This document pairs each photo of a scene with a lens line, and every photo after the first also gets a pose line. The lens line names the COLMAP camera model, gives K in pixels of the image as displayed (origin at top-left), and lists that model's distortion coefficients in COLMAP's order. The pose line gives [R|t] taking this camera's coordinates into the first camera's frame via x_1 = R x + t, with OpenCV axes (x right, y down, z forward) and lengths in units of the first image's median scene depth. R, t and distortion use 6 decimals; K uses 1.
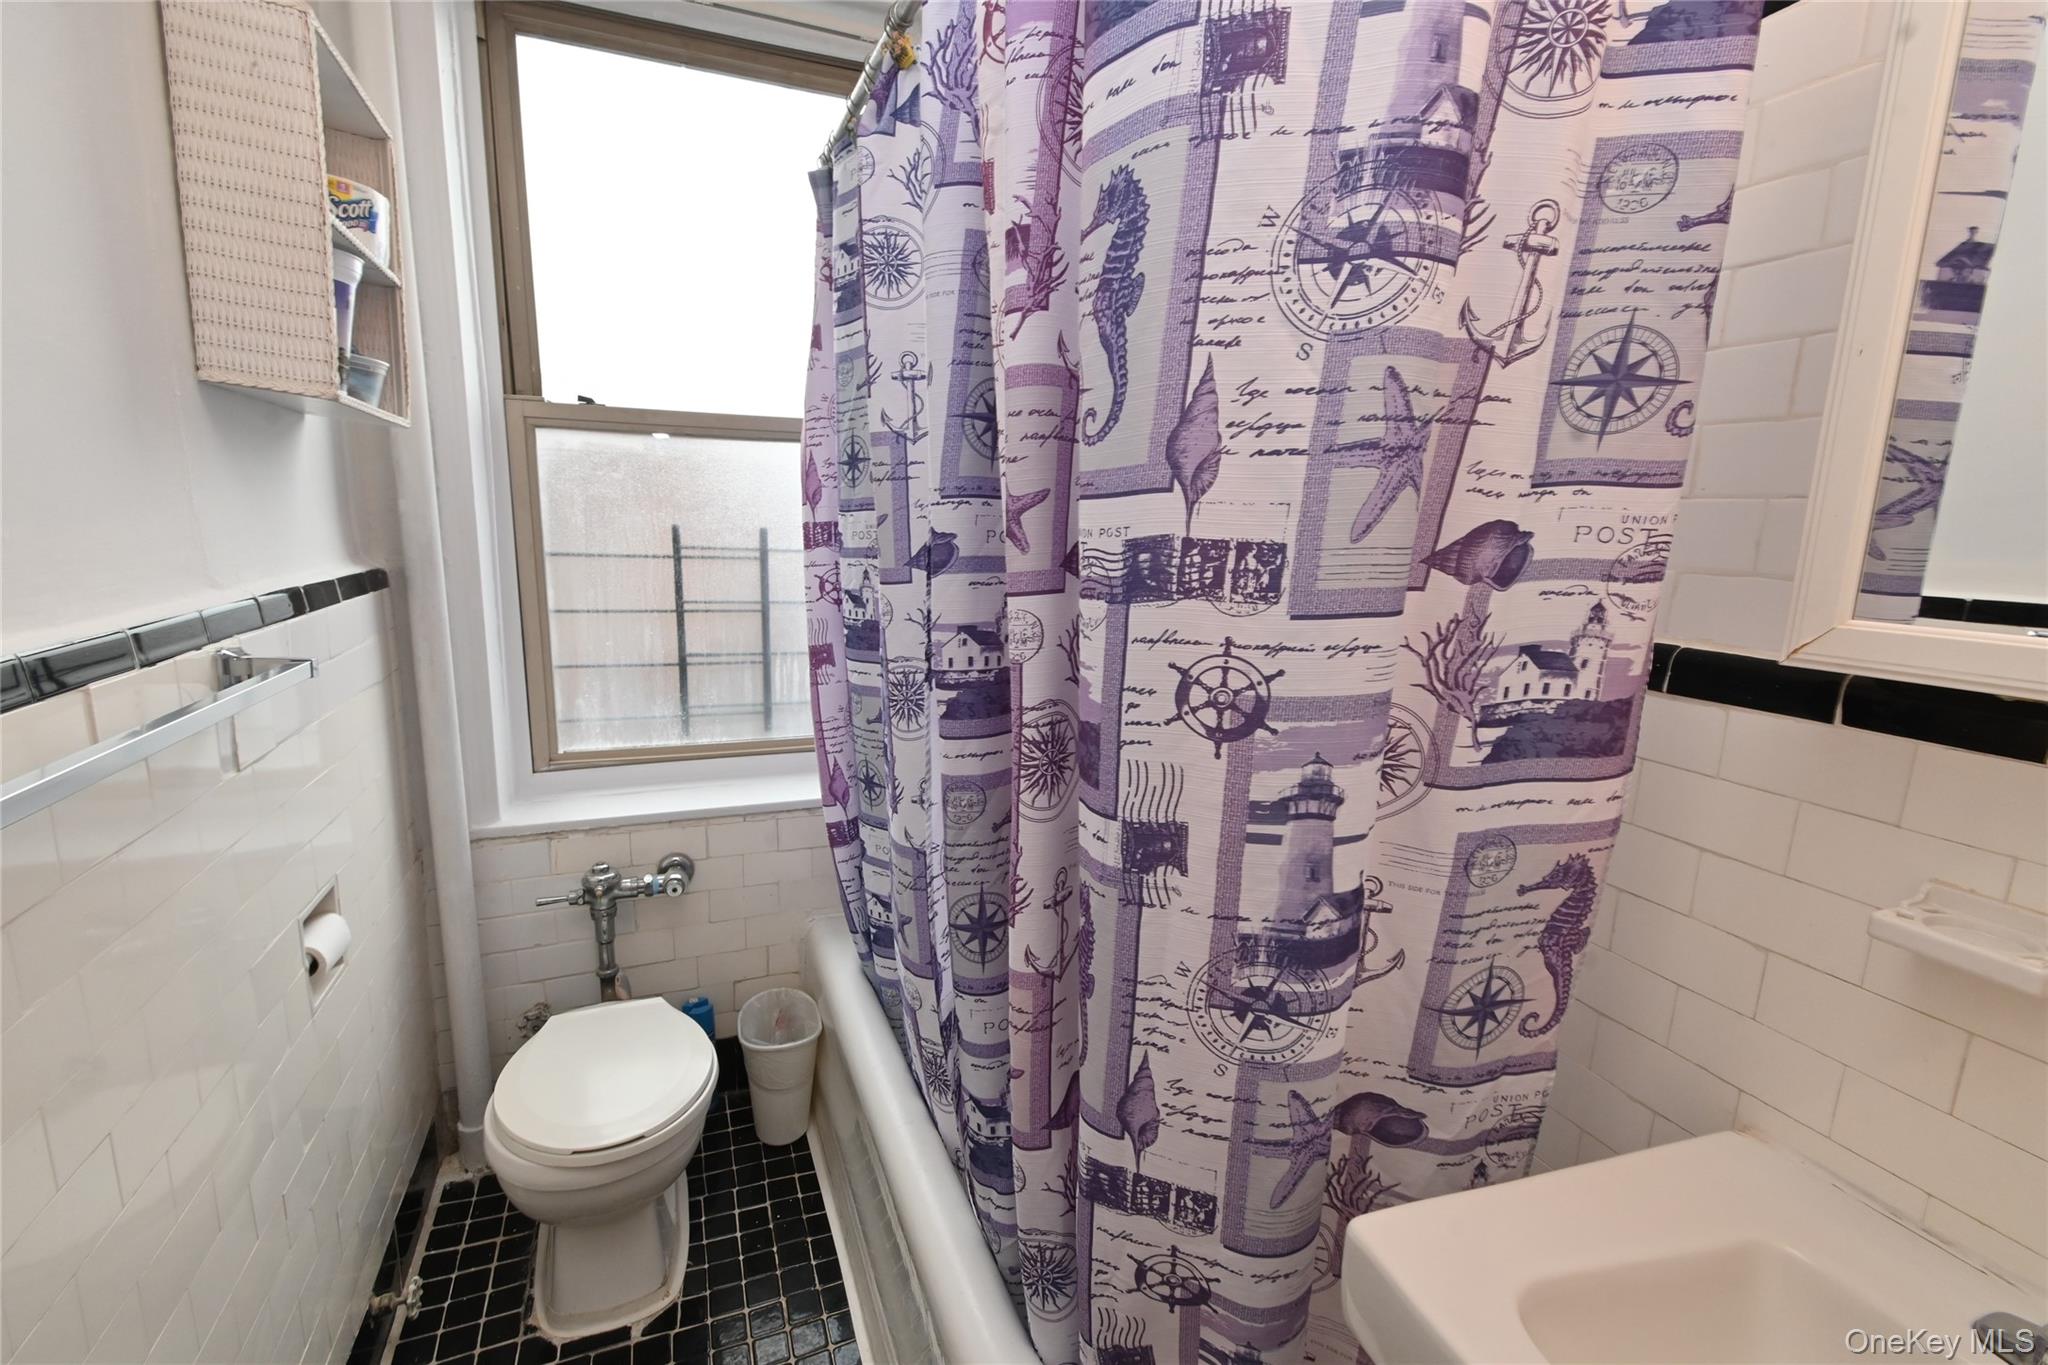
lens RADIAL K [[898.7, 0, 1024.0], [0, 898.7, 682.5], [0, 0, 1]] dist [0.000750, -0.001150]
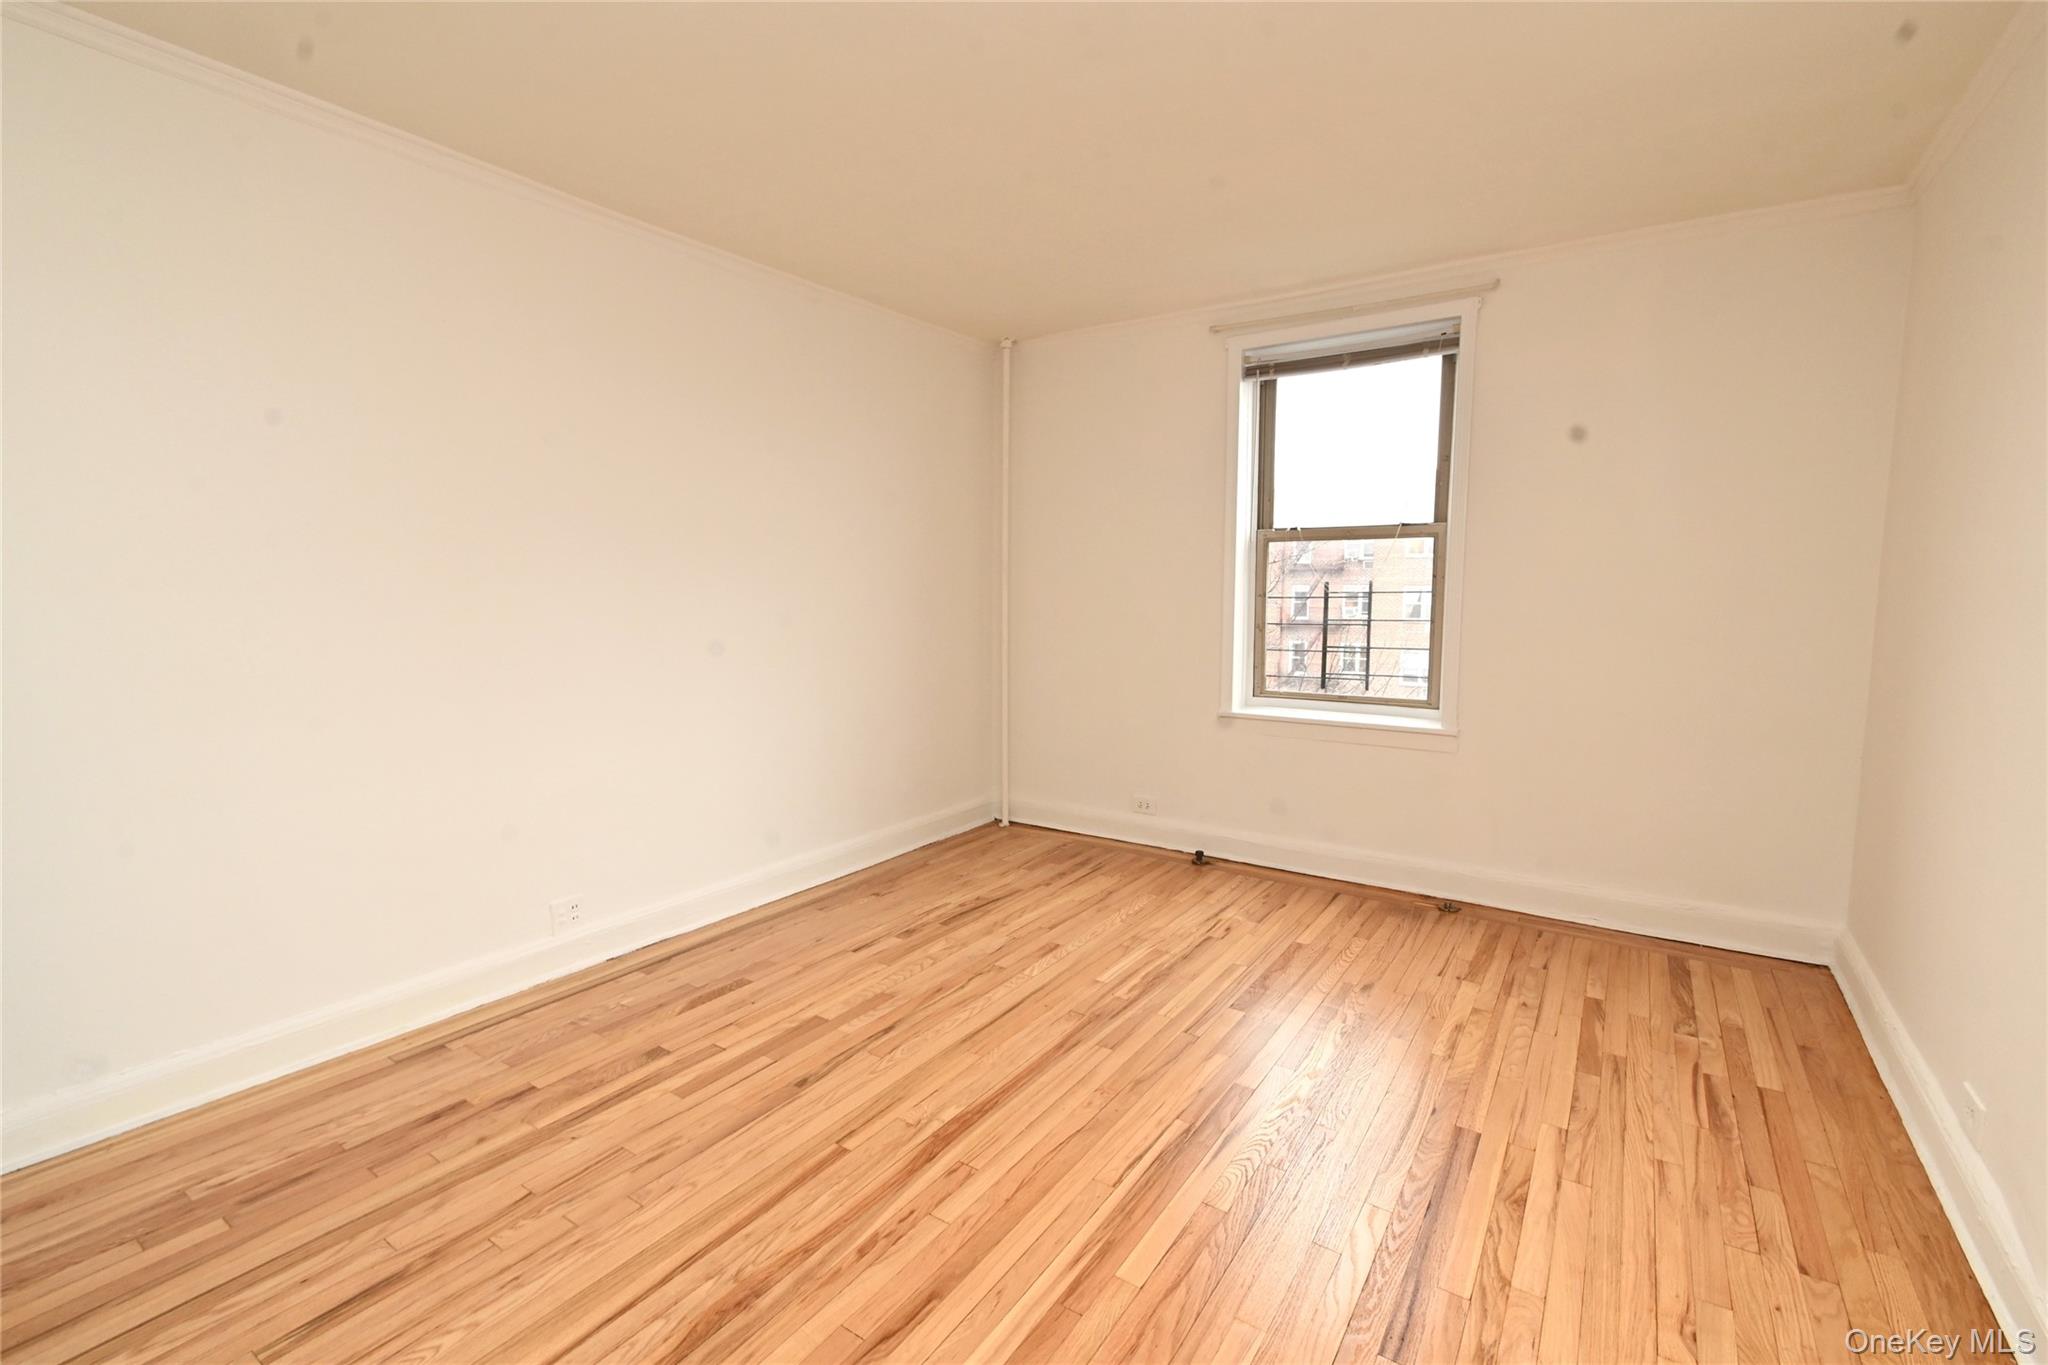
lens RADIAL K [[898.7, 0, 1024.0], [0, 898.7, 682.5], [0, 0, 1]] dist [0.000750, -0.001150]
pose [[0.565870, 0.061342, -0.822210, 0.983650], [-0.136278, 0.990471, -0.019896, 0.195582], [0.813154, 0.123308, 0.568837, -0.742825]]
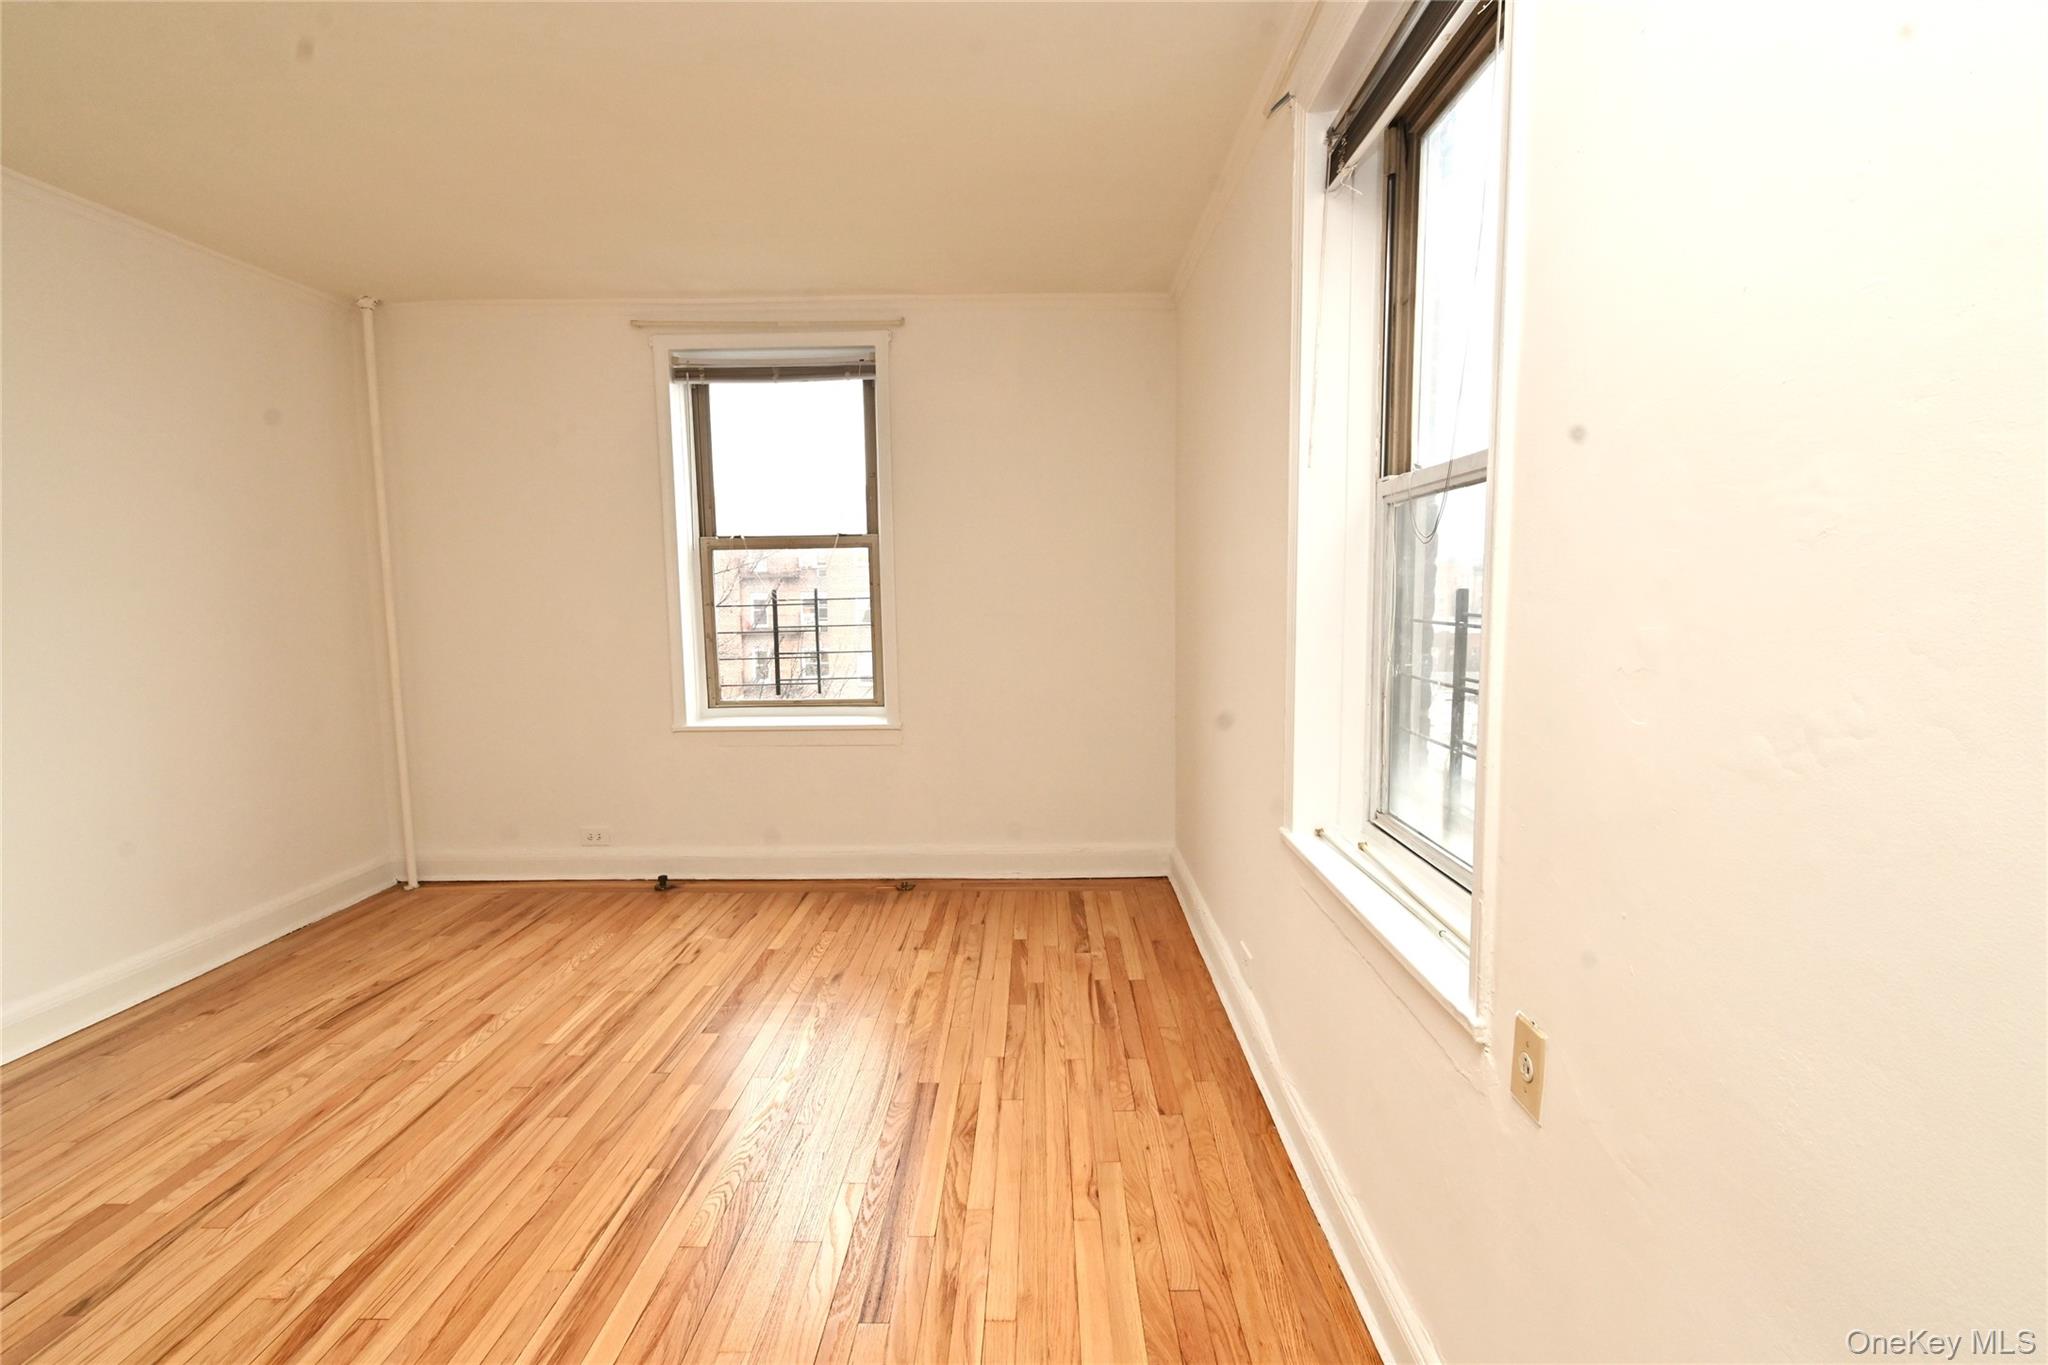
lens RADIAL K [[898.7, 0, 1024.0], [0, 898.7, 682.5], [0, 0, 1]] dist [0.000750, -0.001150]
pose [[0.924921, 0.001298, -0.380157, 1.005106], [-0.034004, 0.996268, -0.079330, 0.192795], [0.378635, 0.086301, 0.921514, -0.724755]]
